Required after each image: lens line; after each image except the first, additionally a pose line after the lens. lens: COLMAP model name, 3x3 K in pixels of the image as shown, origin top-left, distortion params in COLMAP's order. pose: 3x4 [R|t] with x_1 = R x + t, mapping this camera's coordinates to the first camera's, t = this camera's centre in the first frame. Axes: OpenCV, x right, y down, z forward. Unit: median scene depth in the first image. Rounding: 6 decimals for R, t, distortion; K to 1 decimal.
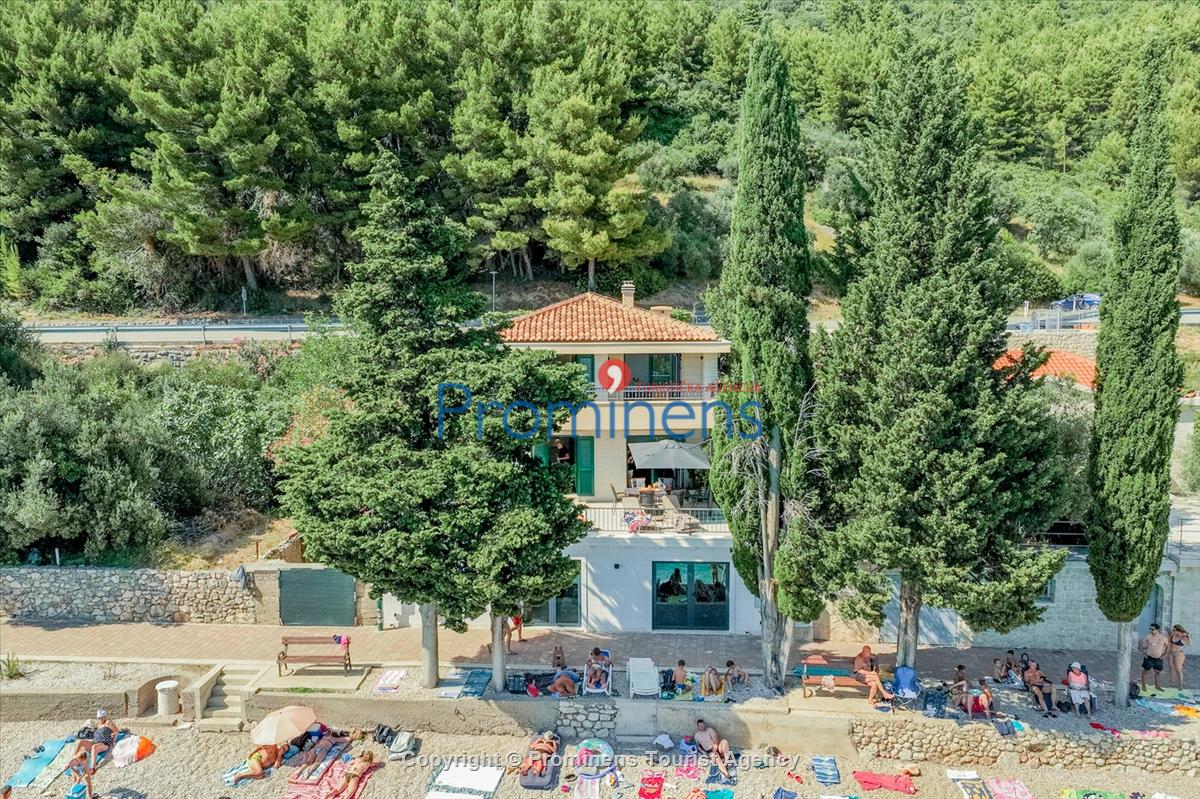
lens RADIAL K [[1001.1, 0, 597.3], [0, 1001.1, 400.4], [0, 0, 1]] dist [0.007664, -0.005045]
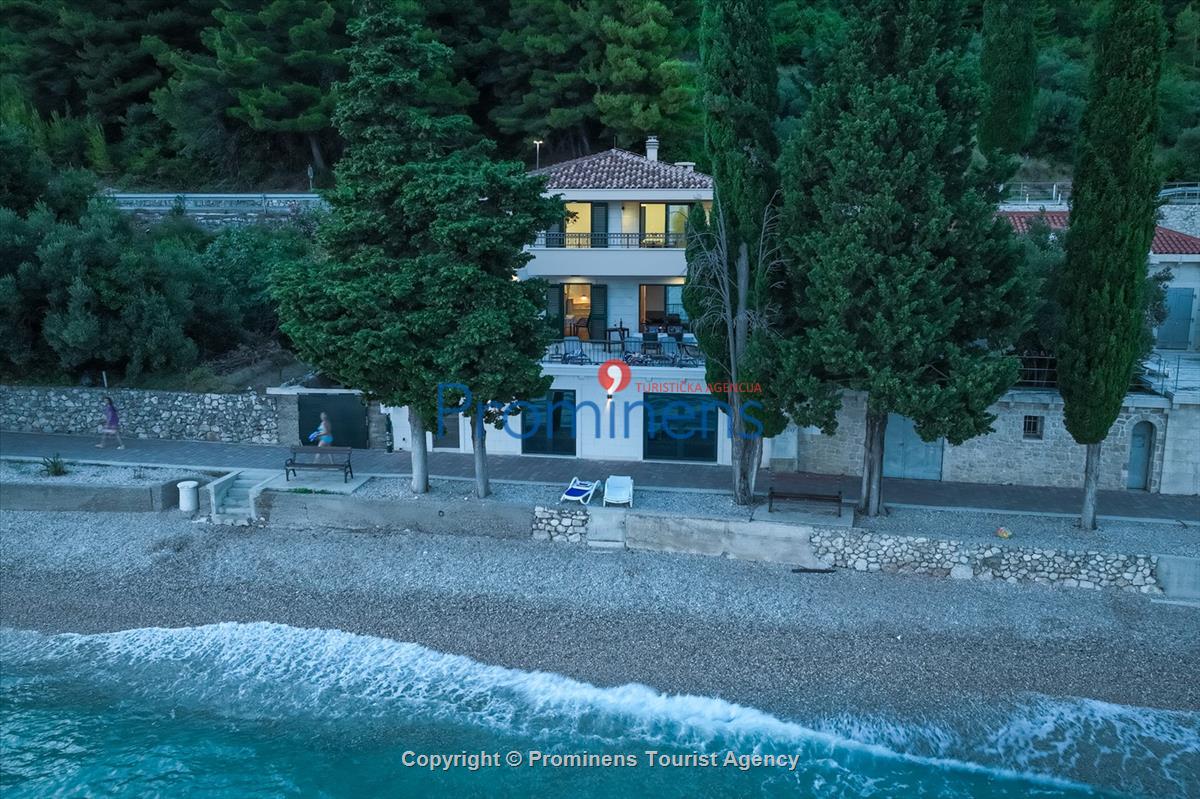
lens RADIAL K [[1001.1, 0, 597.3], [0, 1001.1, 400.4], [0, 0, 1]] dist [0.007664, -0.005045]
pose [[0.994110, 0.023671, -0.105756, 0.112727], [-0.015458, 0.996847, 0.077823, 0.086070], [0.107265, -0.075730, 0.991342, -0.028210]]
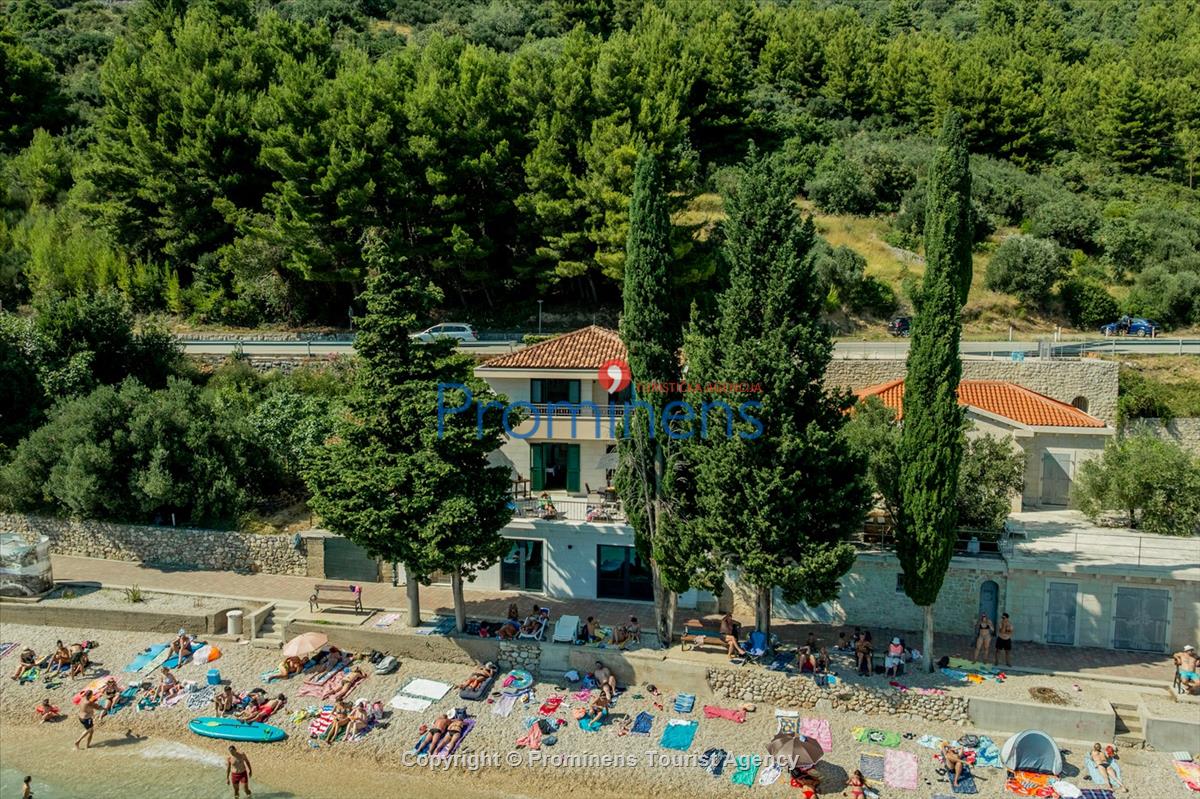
lens RADIAL K [[1004.3, 0, 597.4], [0, 1004.3, 400.3], [0, 0, 1]] dist [-0.017646, -0.008199]
pose [[0.987793, 0.027090, -0.153397, 0.239007], [-0.026688, 0.999633, 0.004682, -0.028815], [0.153468, -0.000531, 0.988154, -0.260864]]
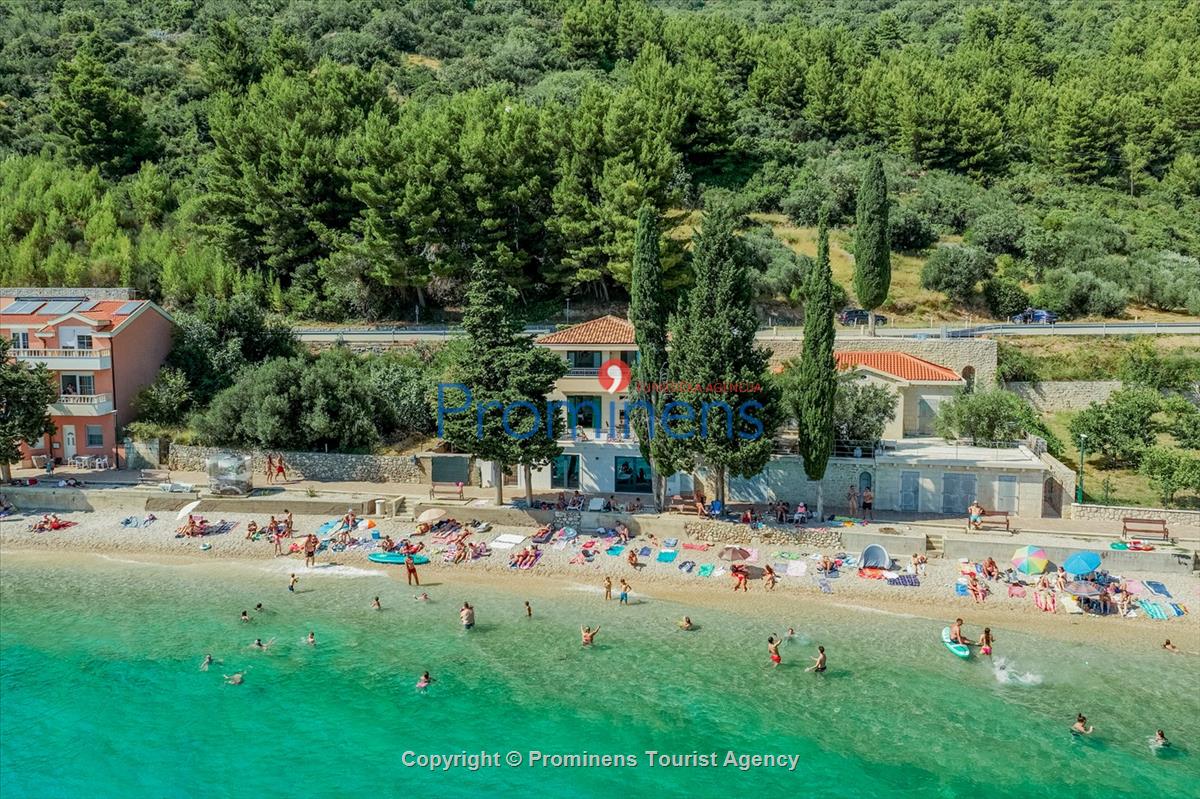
lens RADIAL K [[1001.1, 0, 597.3], [0, 1001.1, 400.4], [0, 0, 1]] dist [0.007664, -0.005045]
pose [[0.987383, 0.018947, -0.157210, 0.315317], [-0.018896, 0.999820, 0.001818, 0.046751], [0.157216, 0.001176, 0.987564, -0.907045]]
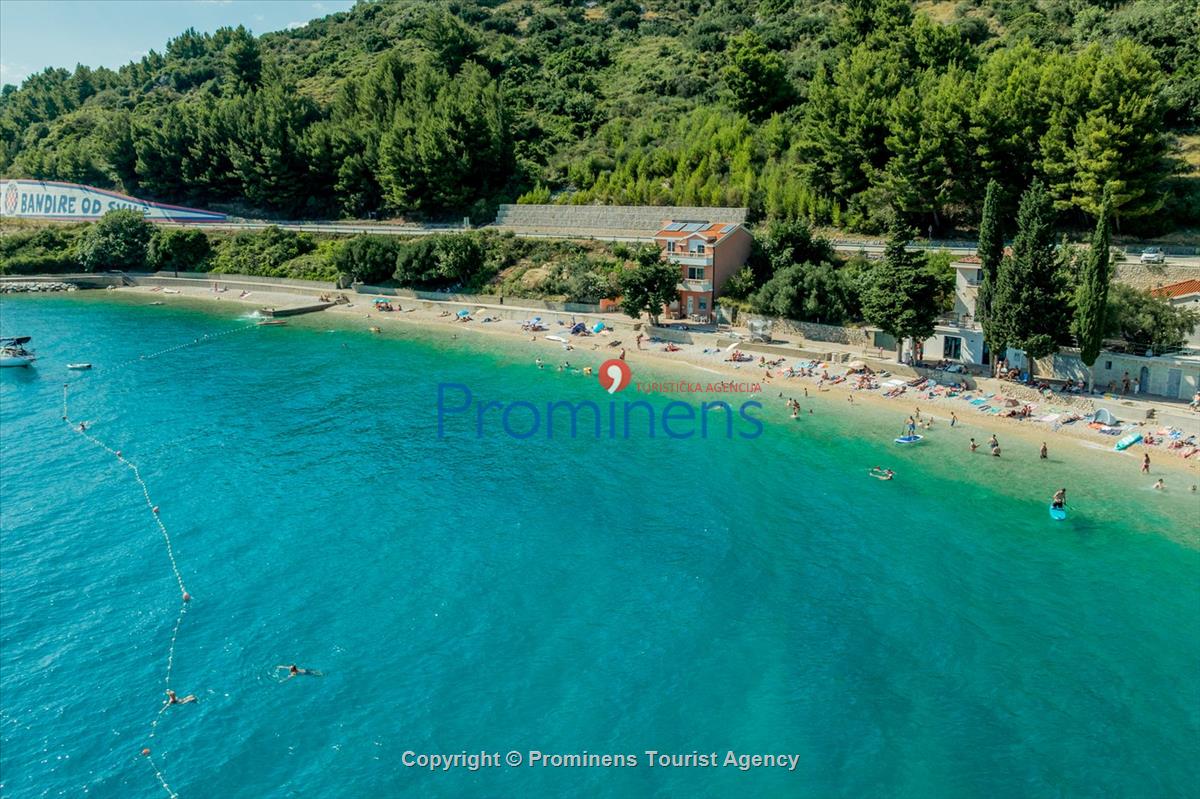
lens RADIAL K [[1004.3, 0, 597.4], [0, 1004.3, 400.3], [0, 0, 1]] dist [-0.017646, -0.008199]
pose [[0.685558, 0.157278, -0.710826, 1.368646], [-0.073818, 0.986371, 0.147051, -0.017988], [0.724266, -0.048340, 0.687824, -1.832722]]
